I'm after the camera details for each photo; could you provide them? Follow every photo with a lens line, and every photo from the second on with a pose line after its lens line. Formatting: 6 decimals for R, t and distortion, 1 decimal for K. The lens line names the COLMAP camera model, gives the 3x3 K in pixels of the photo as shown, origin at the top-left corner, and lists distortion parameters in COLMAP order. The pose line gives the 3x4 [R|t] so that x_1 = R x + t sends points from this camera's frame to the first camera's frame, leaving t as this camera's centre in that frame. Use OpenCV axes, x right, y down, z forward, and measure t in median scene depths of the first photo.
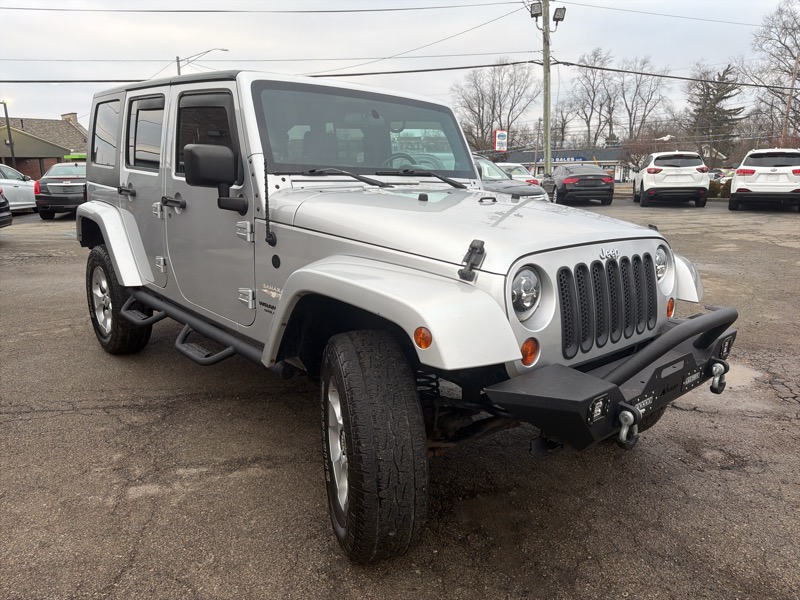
lens RADIAL K [[583.9, 0, 398.0], [0, 583.9, 303.3], [0, 0, 1]] dist [0.011195, -0.010435]
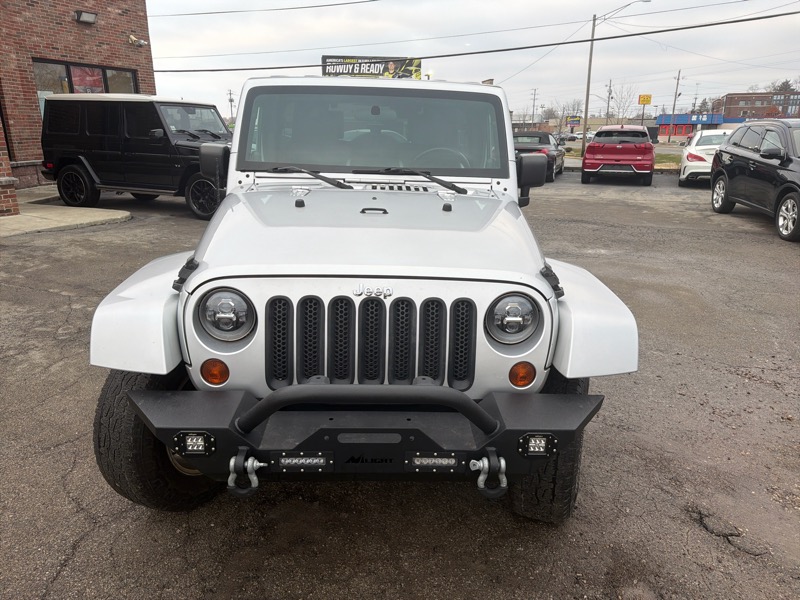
lens RADIAL K [[583.9, 0, 398.0], [0, 583.9, 303.3], [0, 0, 1]] dist [0.011195, -0.010435]
pose [[0.760436, 0.194839, -0.619495, 0.767923], [-0.152638, 0.980832, 0.121119, -0.146839], [0.631220, 0.002455, 0.775600, 0.290553]]
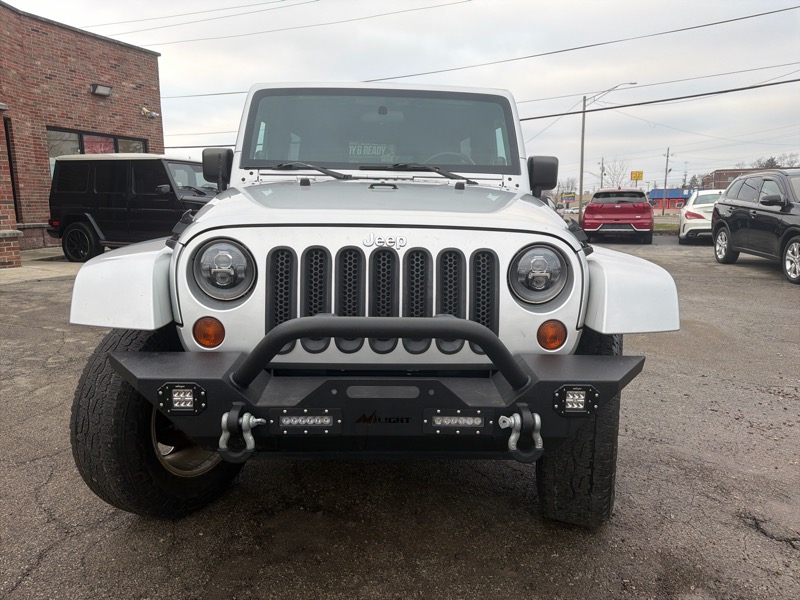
lens RADIAL K [[583.2, 0, 400.0], [0, 583.2, 300.0], [0, 0, 1]] dist [0.008488, -0.007721]
pose [[0.761855, 0.099495, -0.640061, 0.735536], [-0.142125, 0.989730, -0.015321, 0.003442], [0.631963, 0.102641, 0.768172, 0.342382]]
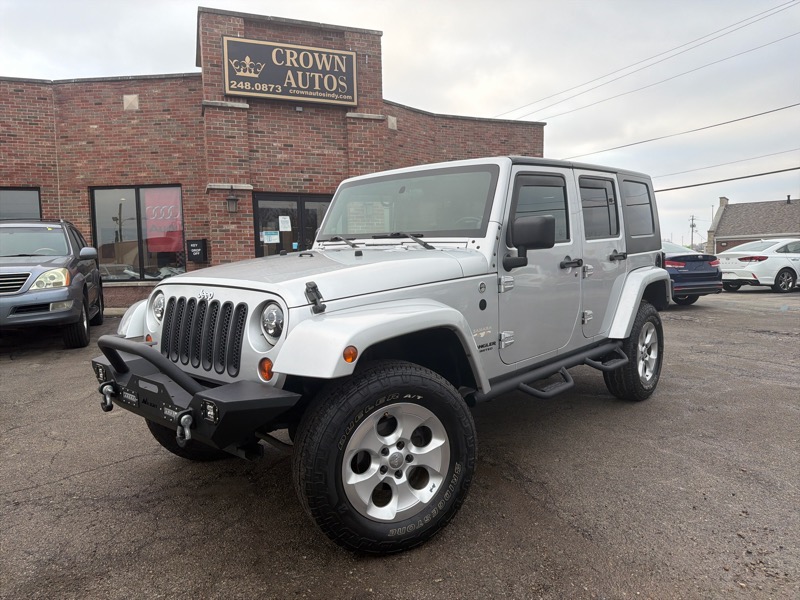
lens RADIAL K [[578.5, 0, 396.8], [0, 578.5, 299.0], [0, 0, 1]] dist [0.050052, -0.055523]
pose [[0.079652, 0.065889, -0.994643, 1.332427], [-0.203736, 0.977826, 0.048459, -0.180036], [0.975780, 0.198785, 0.091310, 1.061230]]
